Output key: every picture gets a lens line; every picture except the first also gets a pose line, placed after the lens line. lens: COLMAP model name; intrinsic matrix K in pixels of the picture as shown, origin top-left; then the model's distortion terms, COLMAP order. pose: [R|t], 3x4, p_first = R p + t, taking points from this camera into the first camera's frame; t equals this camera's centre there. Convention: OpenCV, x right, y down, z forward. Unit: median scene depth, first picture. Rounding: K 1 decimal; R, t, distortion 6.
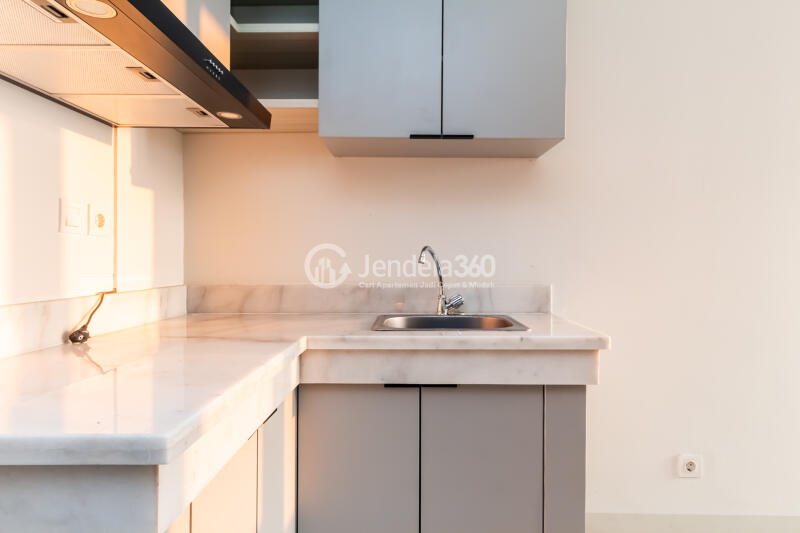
lens RADIAL K [[516.6, 0, 400.0], [0, 516.6, 266.5], [0, 0, 1]] dist [-0.001762, -0.000218]
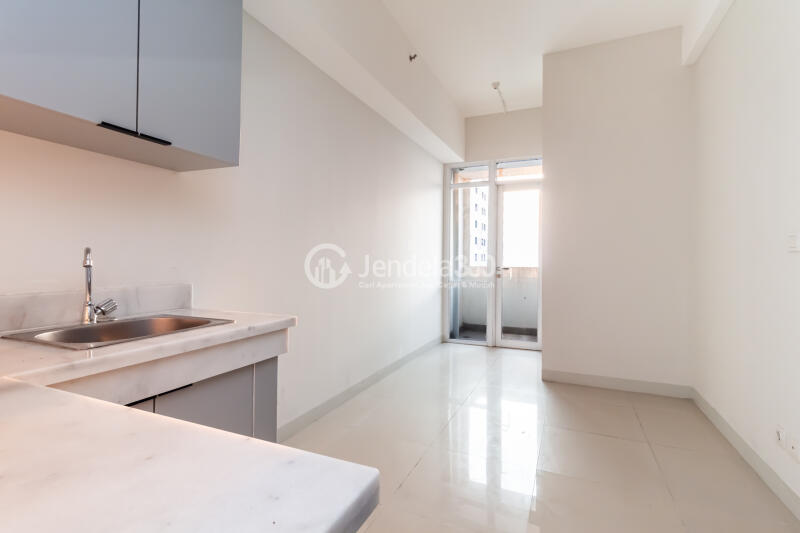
lens RADIAL K [[377.9, 0, 400.0], [0, 377.9, 266.5], [0, 0, 1]] dist [0.000434, 0.000048]
pose [[0.393494, -0.010106, 0.919271, -0.372427], [0.009037, 0.999934, 0.007124, -0.007213], [-0.919283, 0.005504, 0.393560, 0.278632]]
